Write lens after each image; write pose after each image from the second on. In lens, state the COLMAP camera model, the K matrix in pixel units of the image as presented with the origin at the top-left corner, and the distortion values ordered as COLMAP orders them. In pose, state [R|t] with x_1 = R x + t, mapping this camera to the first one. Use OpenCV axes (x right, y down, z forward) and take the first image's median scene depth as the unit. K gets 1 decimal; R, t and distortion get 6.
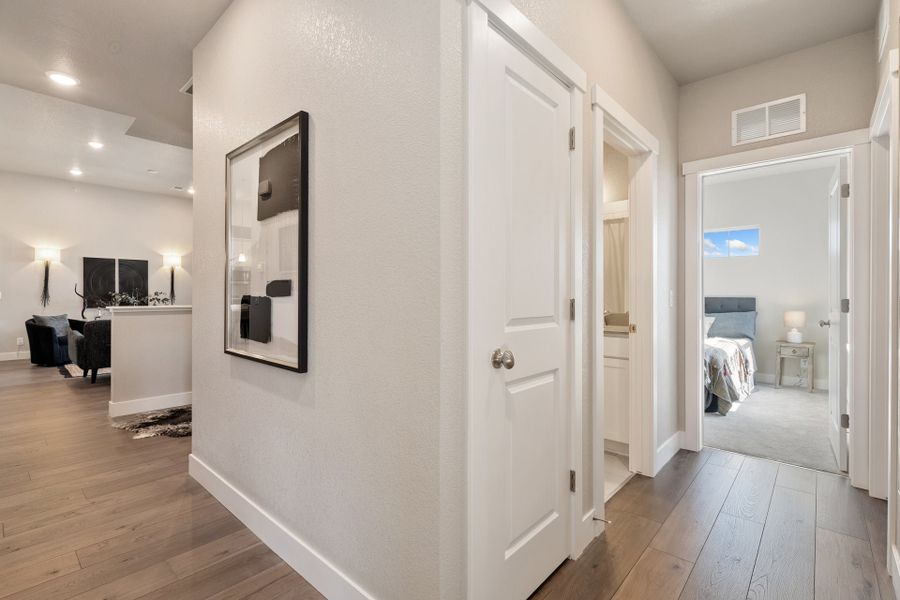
lens RADIAL K [[419.2, 0, 456.6], [0, 419.2, 297.4], [0, 0, 1]] dist [0.000019, -0.000053]
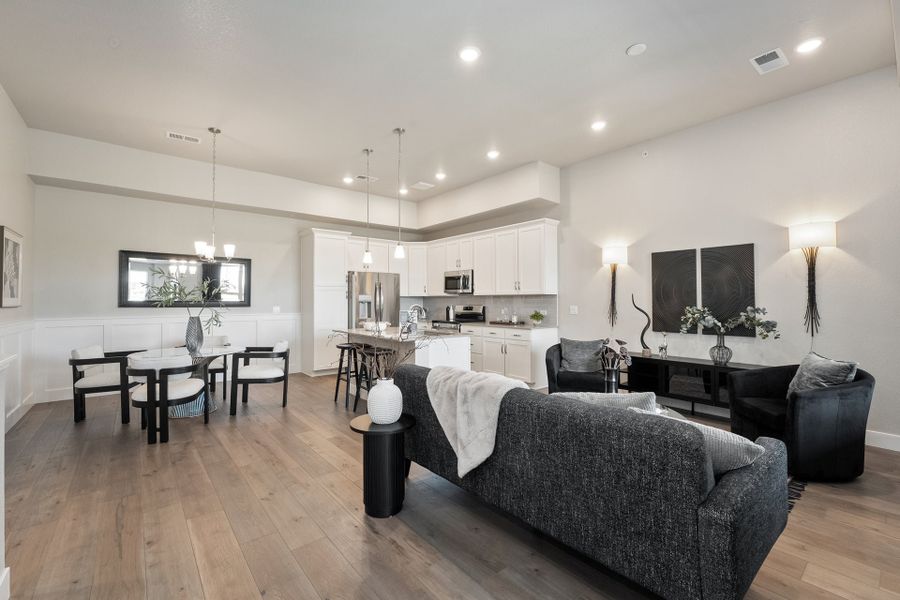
lens RADIAL K [[390.5, 0, 449.6], [0, 390.5, 295.5], [0, 0, 1]] dist [-0.002162, -0.000465]
pose [[-0.149264, -0.015086, -0.988682, -0.260217], [-0.003084, 0.999886, -0.014791, -0.021200], [0.988793, 0.000842, -0.149293, 0.816961]]
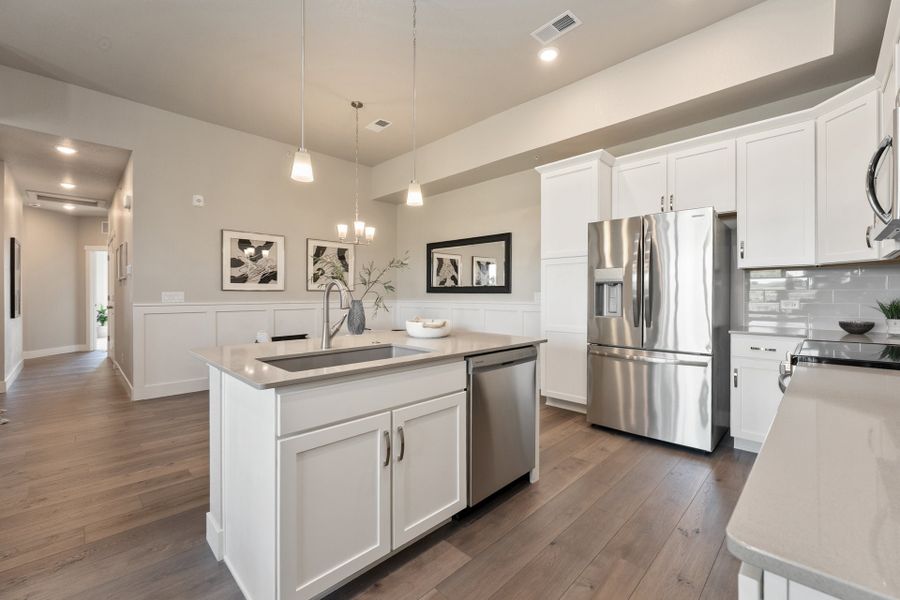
lens RADIAL K [[376.1, 0, 451.6], [0, 376.1, 295.4], [0, 0, 1]] dist [0.001382, -0.000299]
pose [[-0.998941, -0.003724, 0.045863, -0.950979], [-0.003474, 0.999979, 0.005529, -0.006886], [-0.045883, 0.005364, -0.998932, 0.912871]]
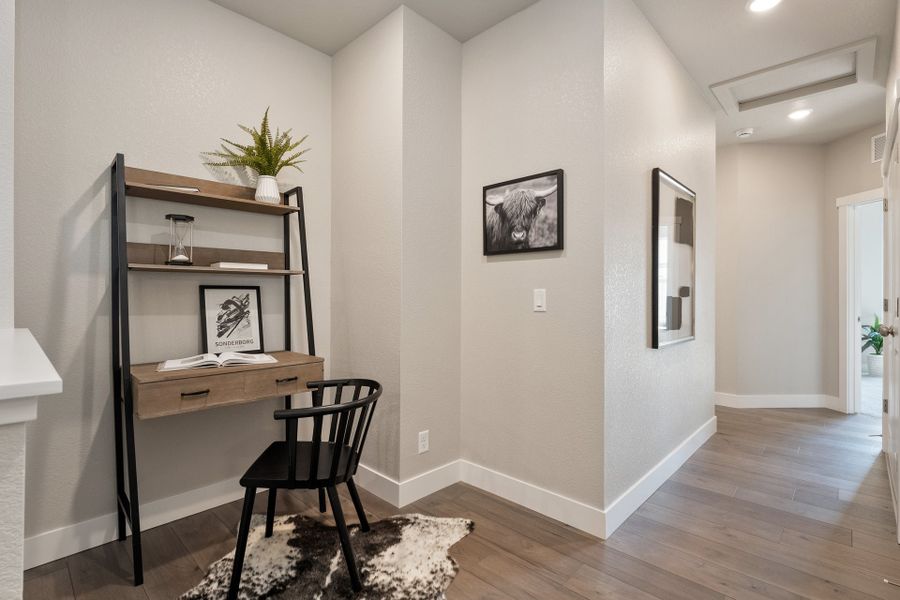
lens RADIAL K [[419.2, 0, 452.0], [0, 419.2, 297.4], [0, 0, 1]] dist [0.000019, -0.000053]
pose [[0.025418, -0.003421, 0.999671, -0.496447], [-0.000271, 0.999994, 0.003429, -0.001596], [-0.999677, -0.000358, 0.025417, 0.450788]]
